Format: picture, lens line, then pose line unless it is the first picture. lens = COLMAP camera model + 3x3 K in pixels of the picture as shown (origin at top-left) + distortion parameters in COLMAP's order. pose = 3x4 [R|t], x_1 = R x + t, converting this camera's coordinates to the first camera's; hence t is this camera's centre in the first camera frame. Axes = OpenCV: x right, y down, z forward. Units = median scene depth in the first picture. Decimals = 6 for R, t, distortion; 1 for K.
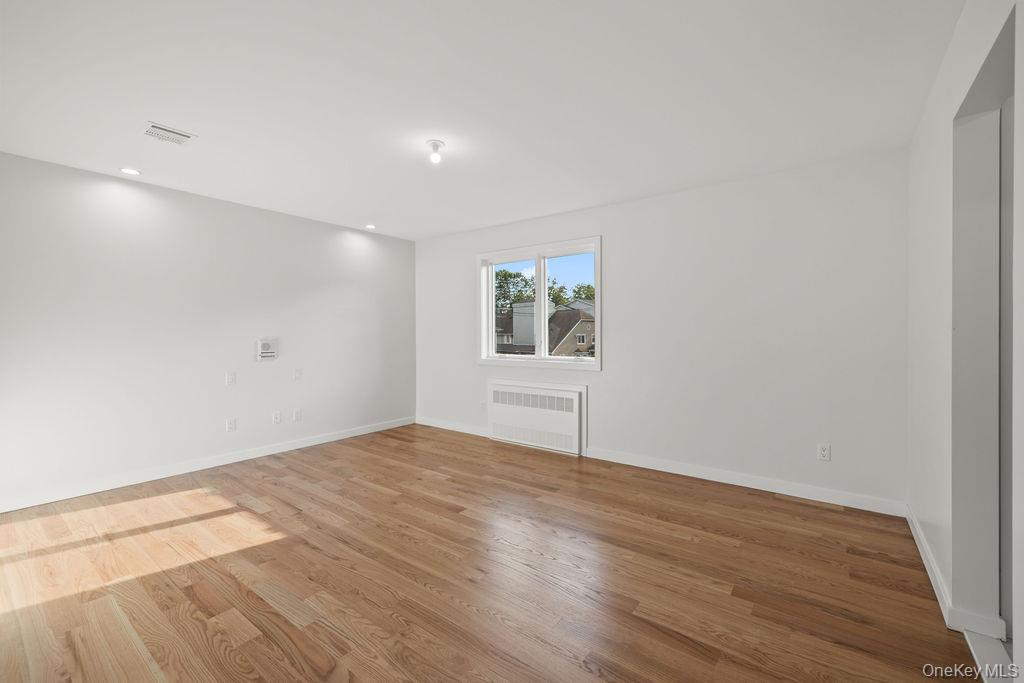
lens RADIAL K [[438.2, 0, 509.3], [0, 438.2, 340.2], [0, 0, 1]] dist [0.000200, 0.000507]
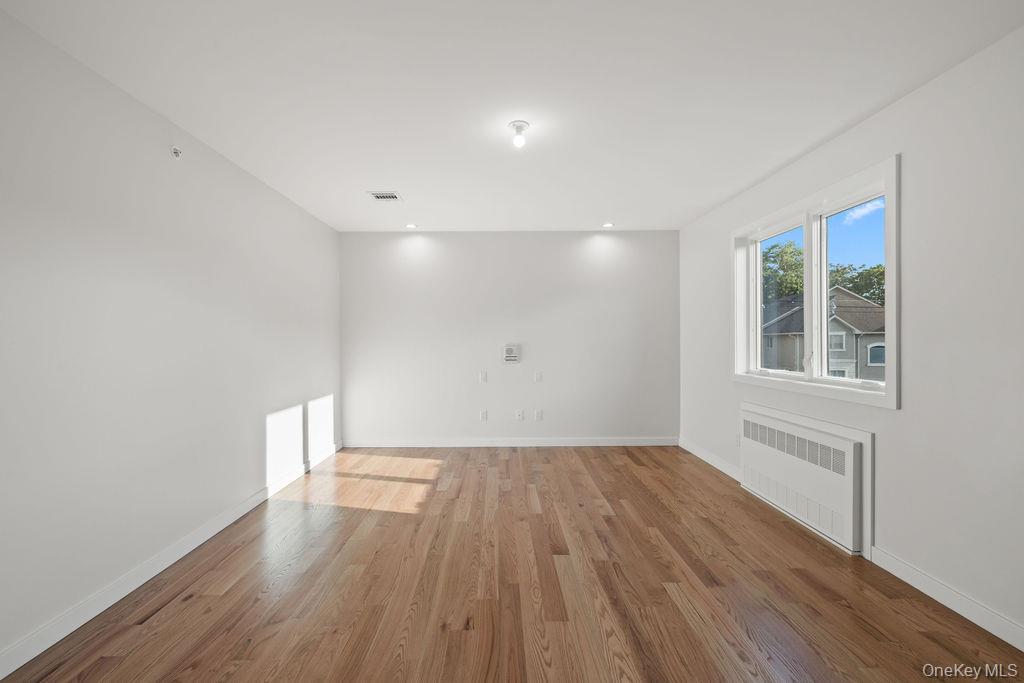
lens RADIAL K [[438.2, 0, 491.2], [0, 438.2, 344.5], [0, 0, 1]] dist [0.000200, 0.000507]
pose [[0.592499, 0.007114, -0.805540, 0.391888], [-0.009419, 0.999954, 0.001904, -0.005643], [0.805516, 0.006459, 0.592538, 0.330287]]
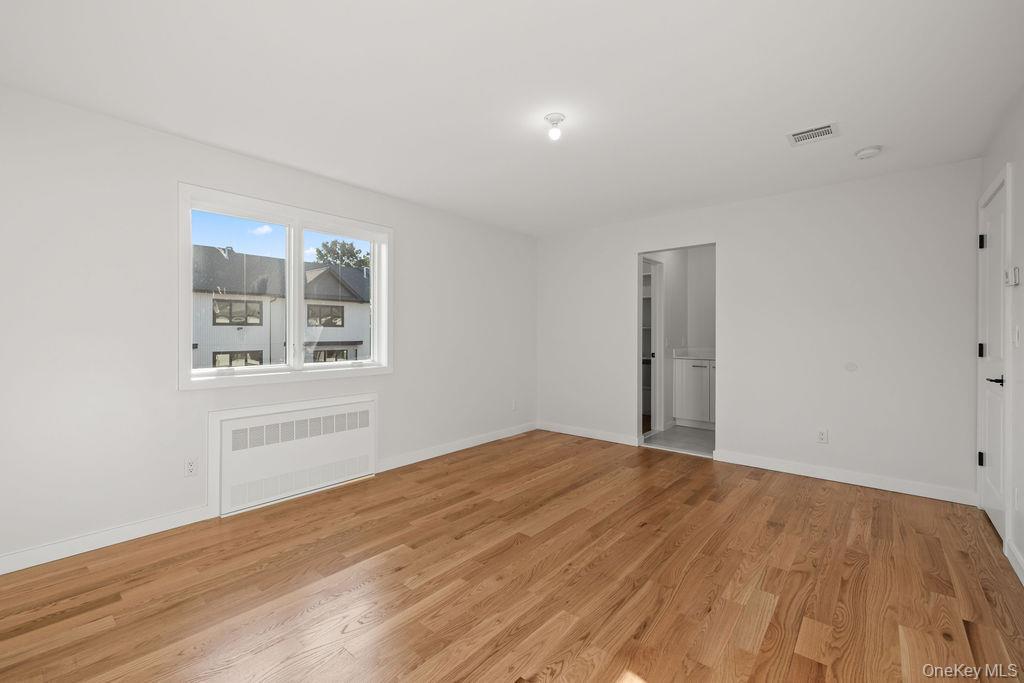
lens RADIAL K [[438.2, 0, 510.9], [0, 438.2, 336.5], [0, 0, 1]] dist [0.000200, 0.000507]
pose [[0.044548, -0.005861, 0.998990, -0.804806], [0.015018, 0.999874, 0.005196, -0.009855], [-0.998894, 0.014771, 0.044630, 0.806153]]
